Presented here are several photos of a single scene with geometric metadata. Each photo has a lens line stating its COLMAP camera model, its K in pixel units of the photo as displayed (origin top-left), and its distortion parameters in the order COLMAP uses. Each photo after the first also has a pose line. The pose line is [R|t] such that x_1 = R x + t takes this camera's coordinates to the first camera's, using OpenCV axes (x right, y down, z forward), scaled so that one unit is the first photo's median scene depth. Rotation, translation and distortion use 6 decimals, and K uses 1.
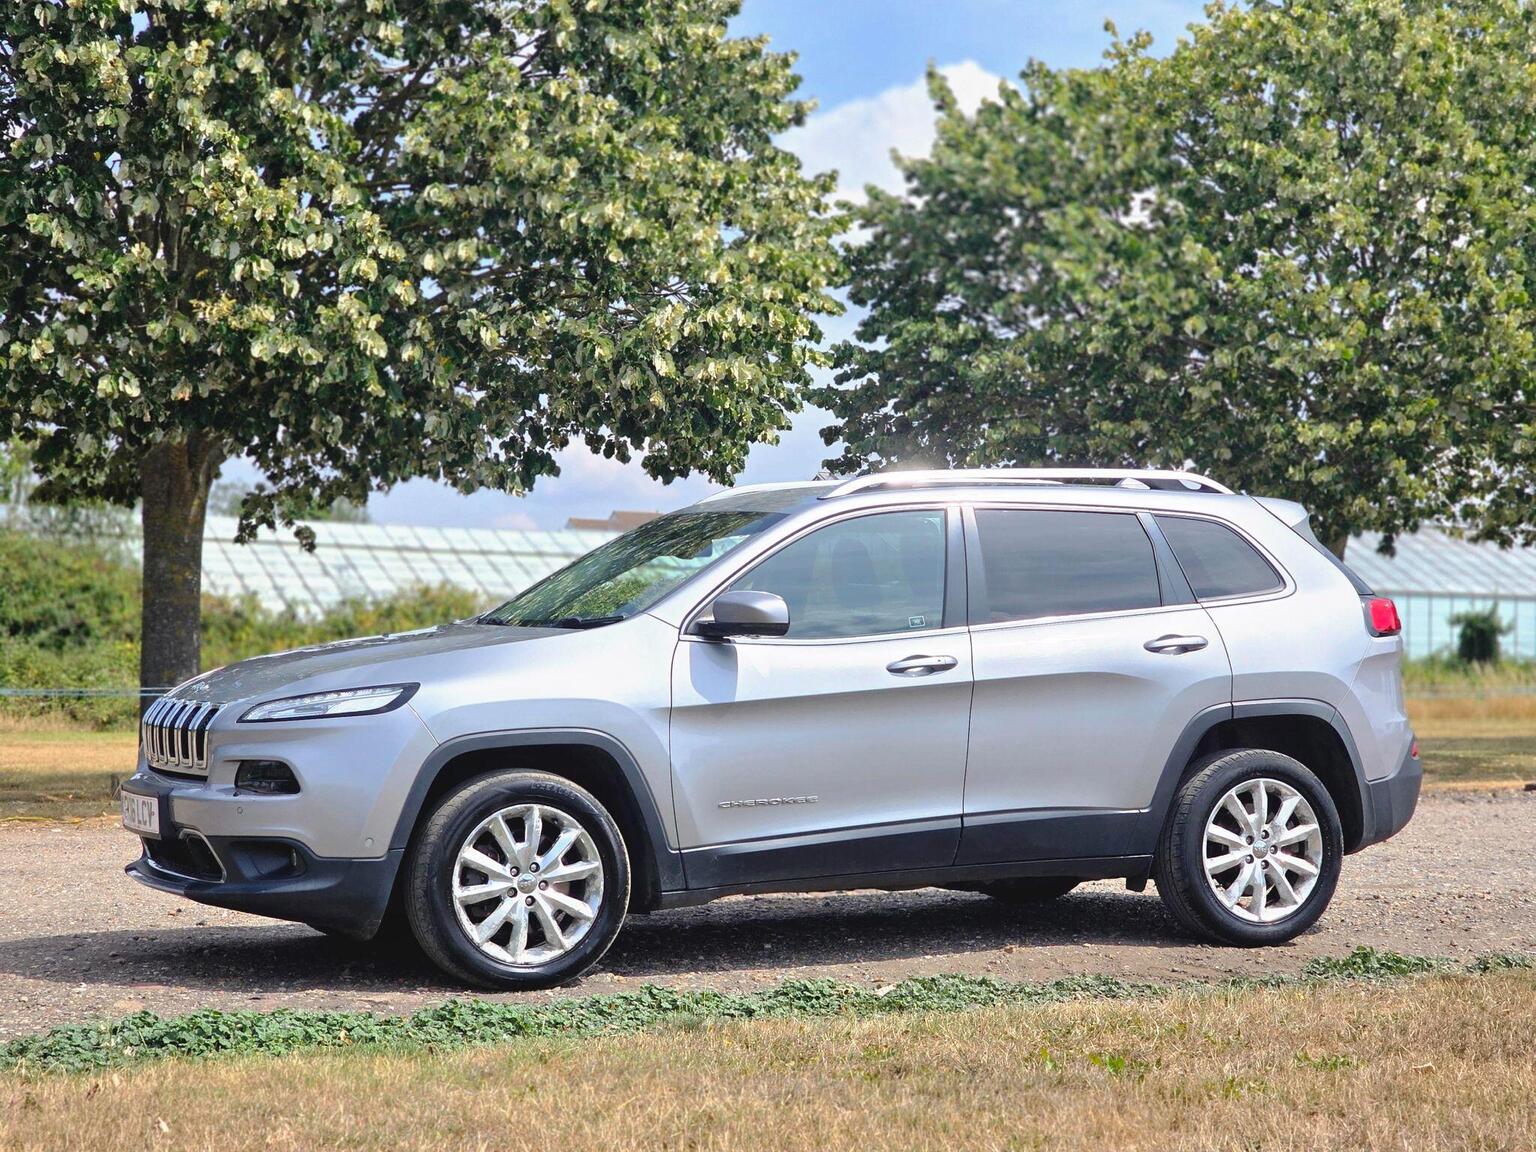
lens RADIAL K [[3011.6, 0, 779.4], [0, 3011.6, 578.0], [0, 0, 1]] dist [0.067643, 0.000000]
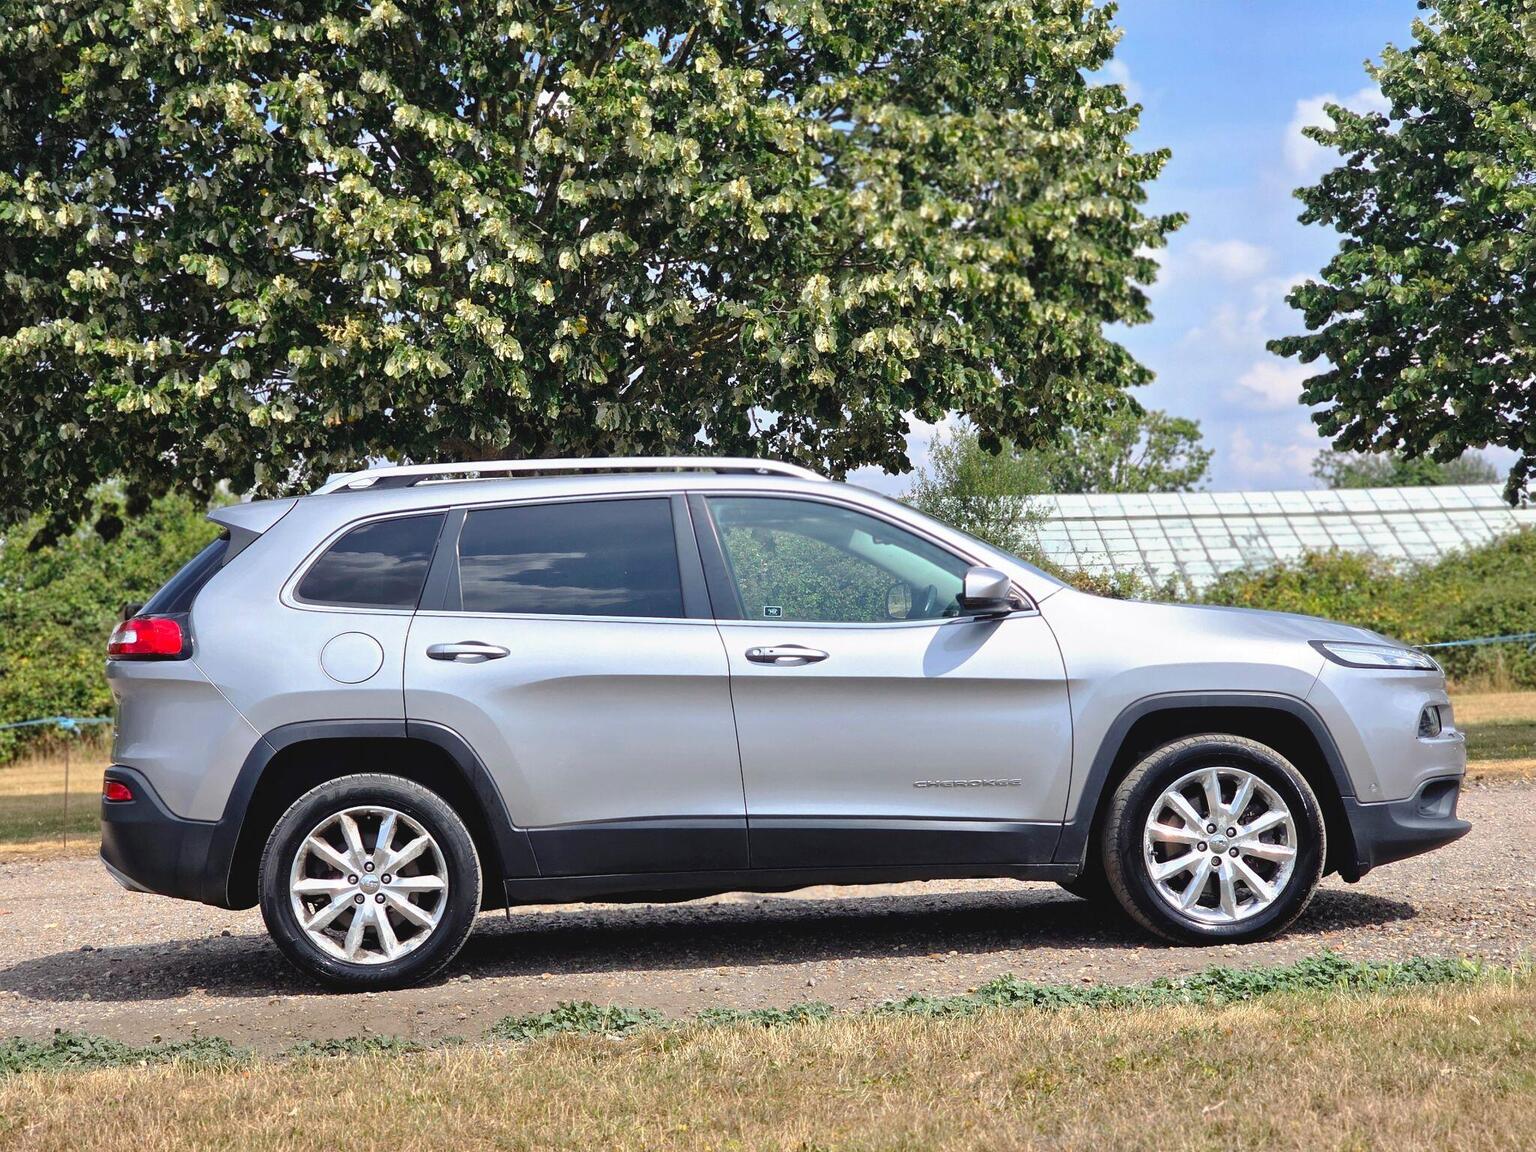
lens RADIAL K [[3011.6, 0, 752.2], [0, 3011.6, 605.1], [0, 0, 1]] dist [0.067643, 0.000000]
pose [[0.907736, -0.053063, -0.416173, 0.381326], [0.061712, 0.998067, 0.007348, 0.004309], [0.414978, -0.032353, 0.909256, 0.143249]]
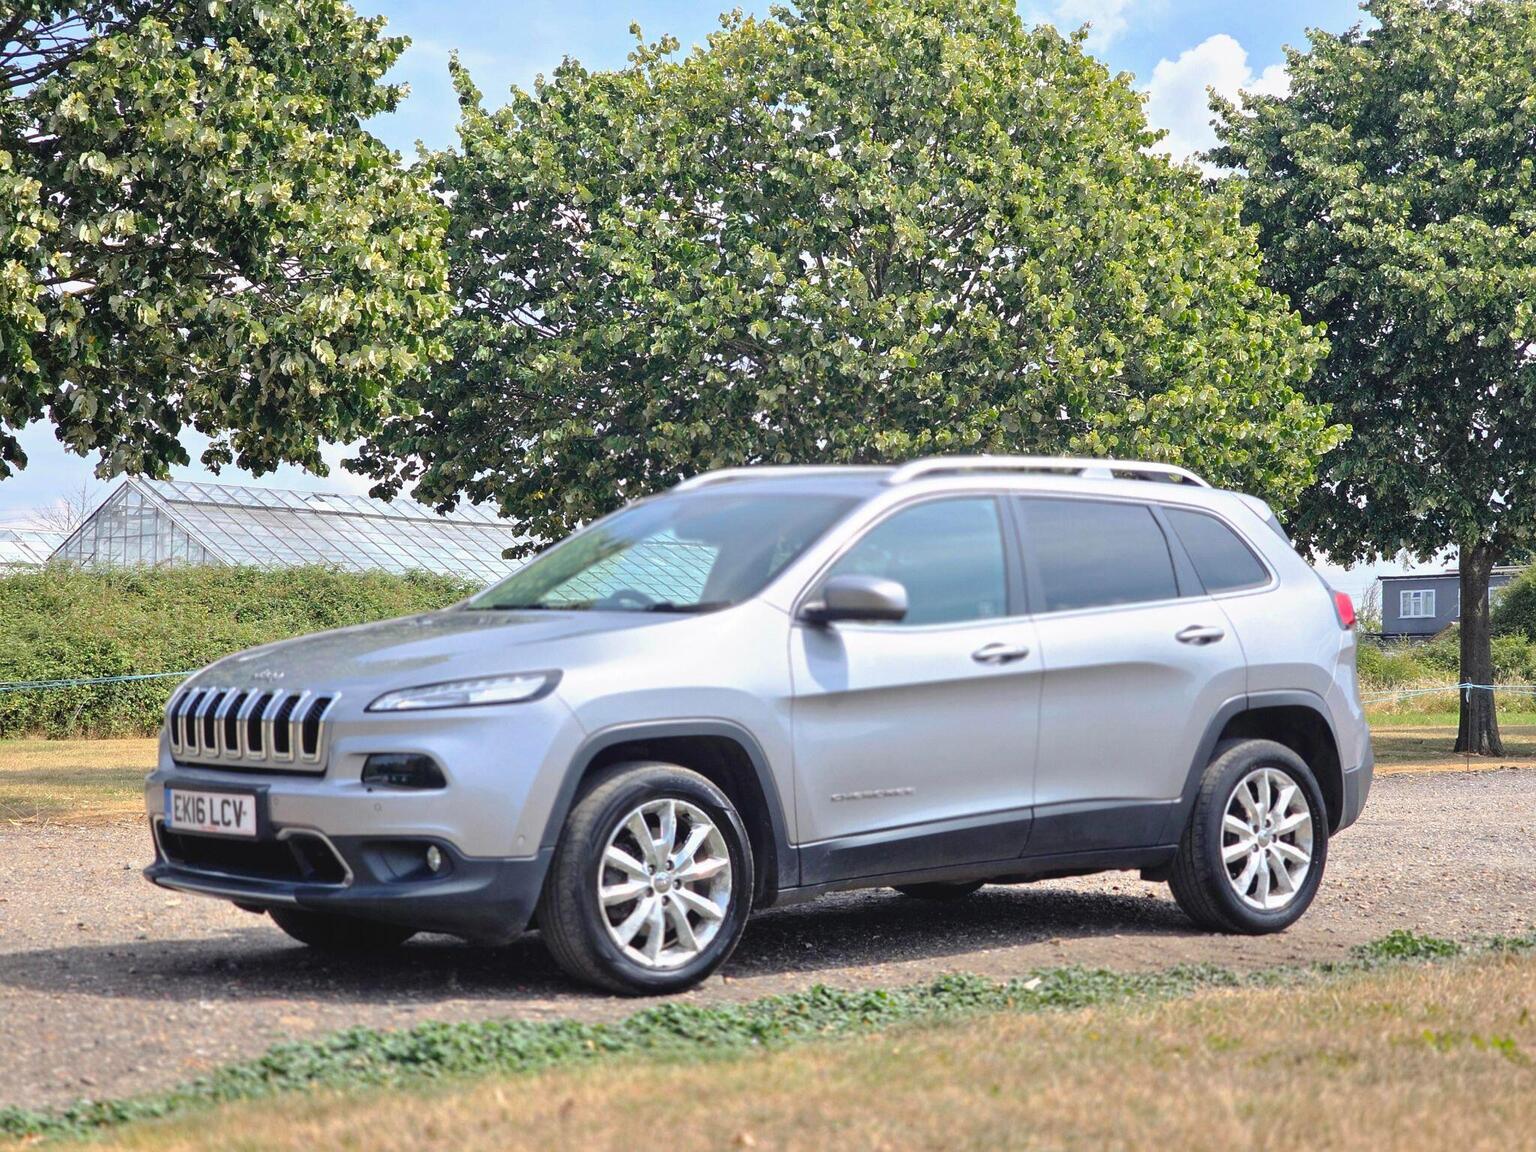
lens RADIAL K [[3011.6, 0, 765.9], [0, 3011.6, 576.6], [0, 0, 1]] dist [0.067643, 0.000000]
pose [[0.963300, 0.008593, 0.268291, -0.179592], [-0.007026, 0.999952, -0.006797, 0.006728], [-0.268337, 0.004662, 0.963314, 0.045907]]
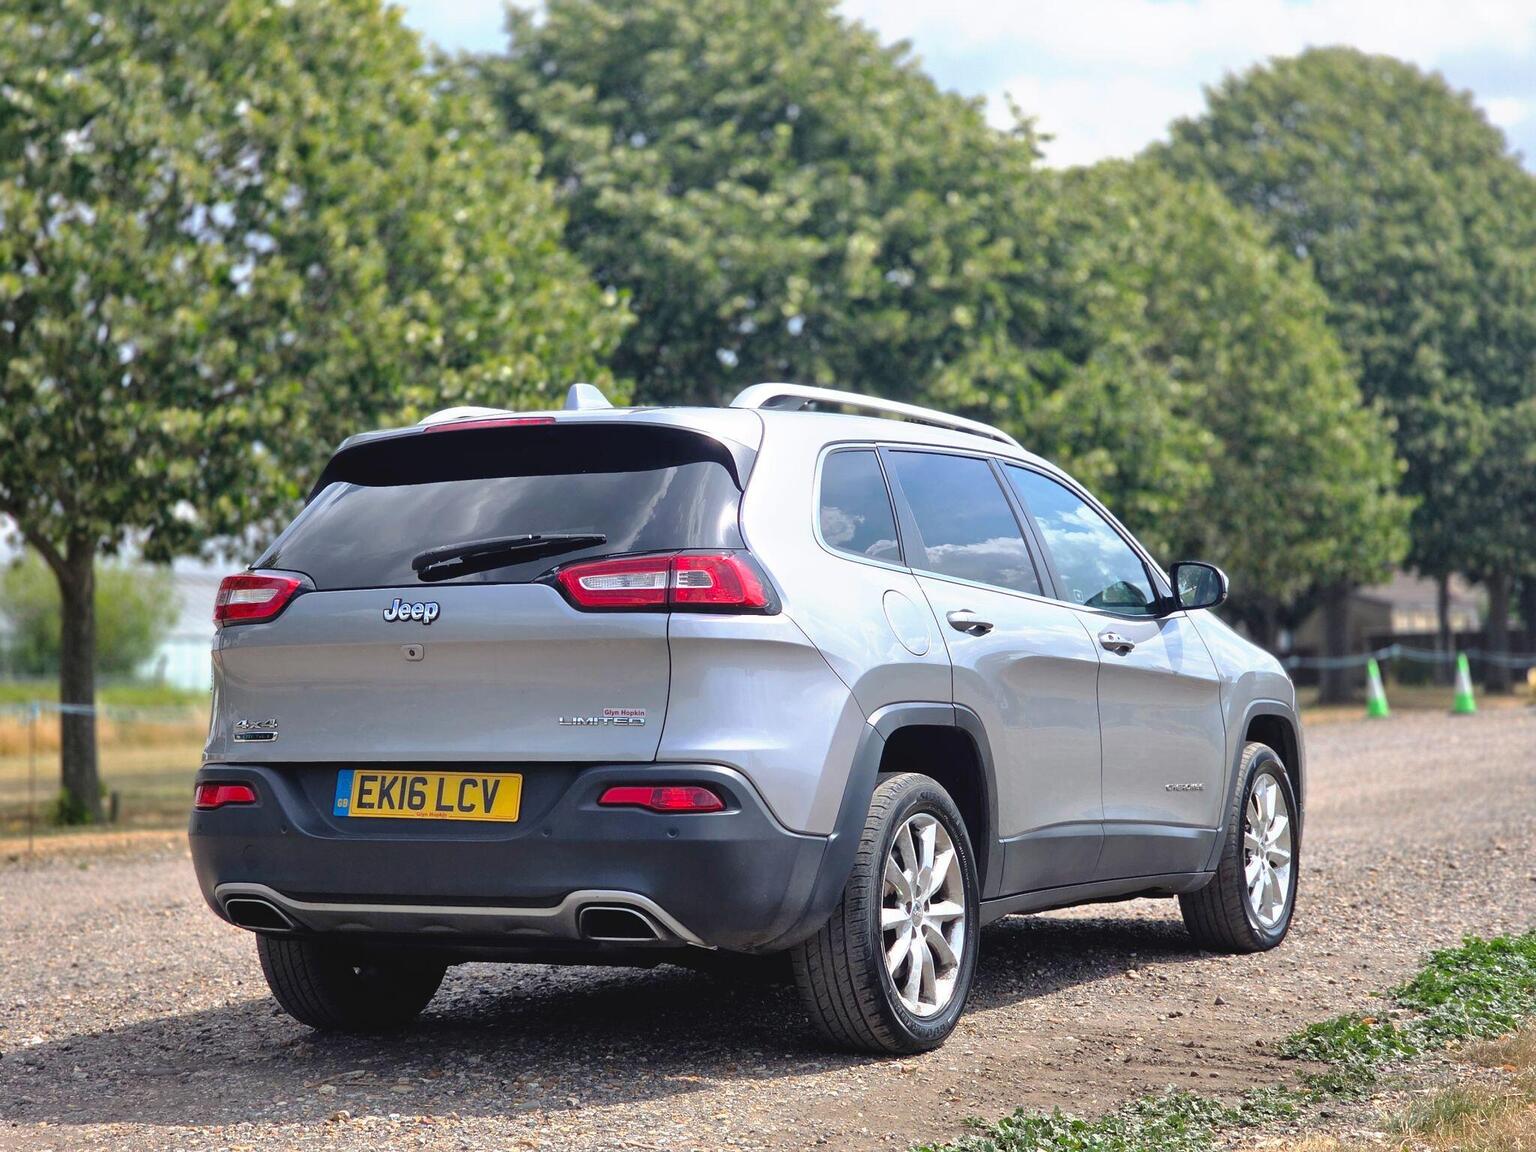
lens RADIAL K [[3011.6, 0, 779.0], [0, 3011.6, 579.9], [0, 0, 1]] dist [0.067643, 0.000000]
pose [[0.823982, -0.013867, 0.566446, -0.221291], [0.022972, 0.999696, -0.008943, 0.011453], [-0.566150, 0.020382, 0.824050, 0.282478]]
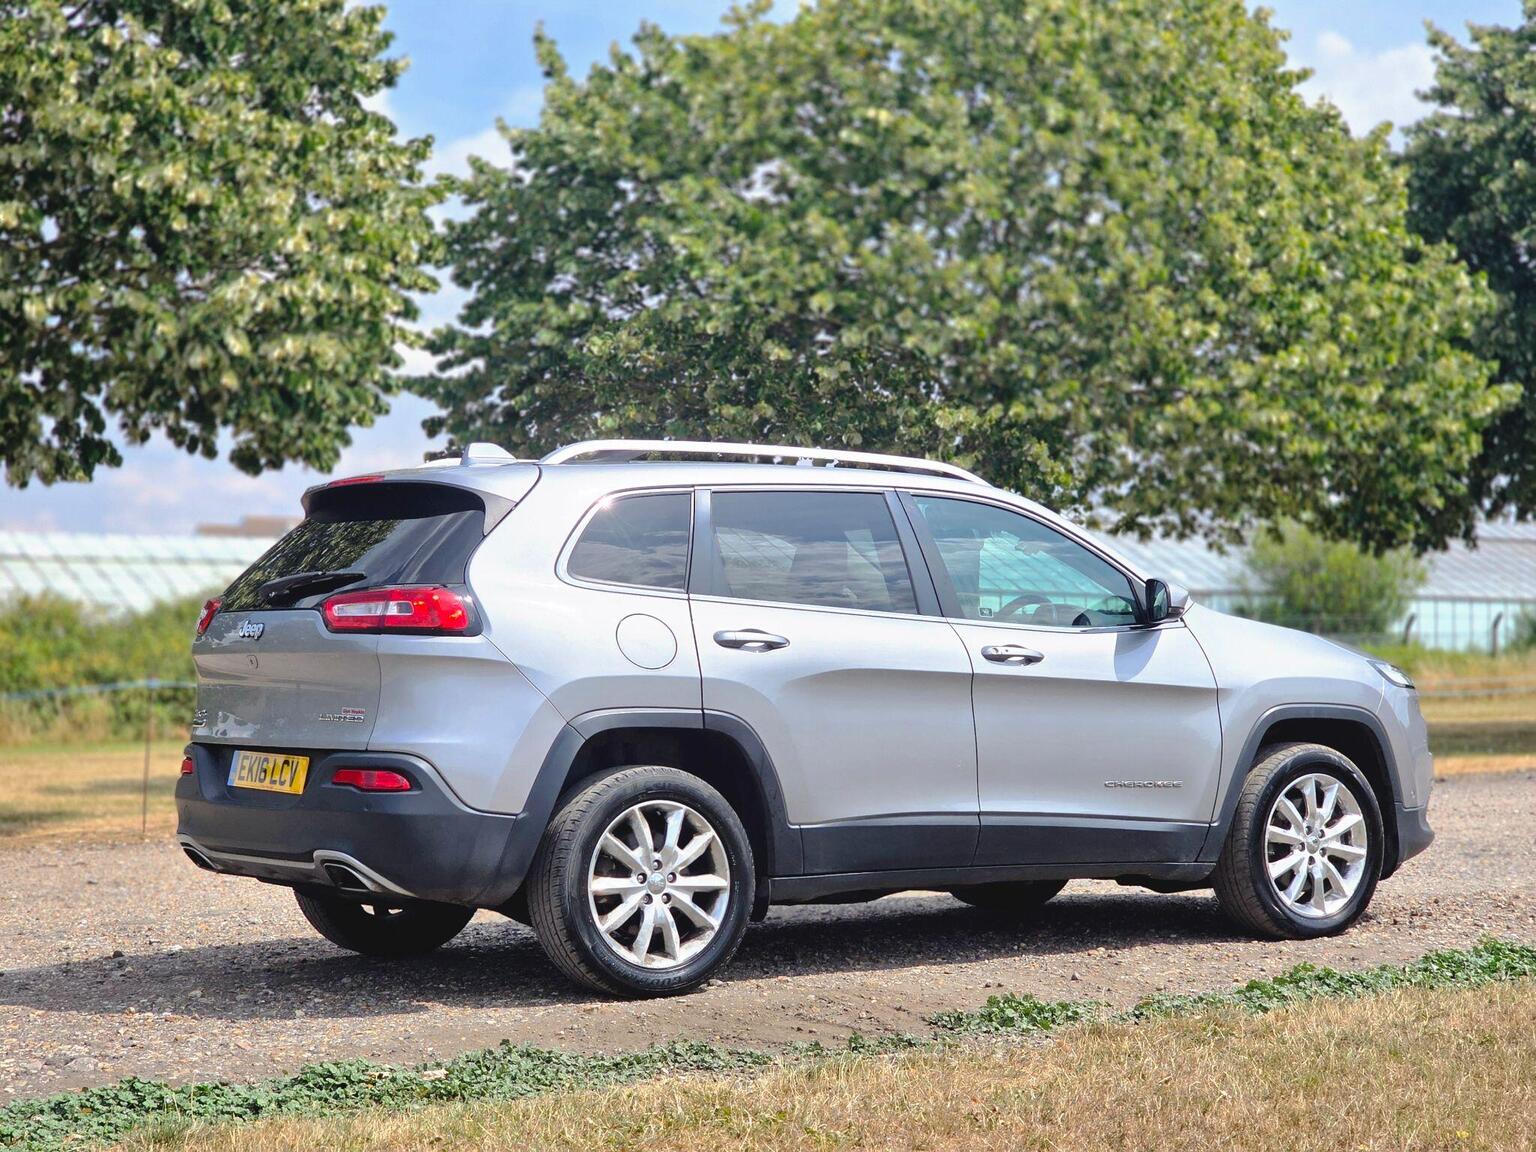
lens RADIAL K [[3011.6, 0, 763.3], [0, 3011.6, 619.5], [0, 0, 1]] dist [0.067643, 0.000000]
pose [[0.993532, -0.017953, 0.112124, 0.017529], [0.016717, 0.999789, 0.011958, 0.003890], [-0.112315, -0.010006, 0.993622, 0.095363]]
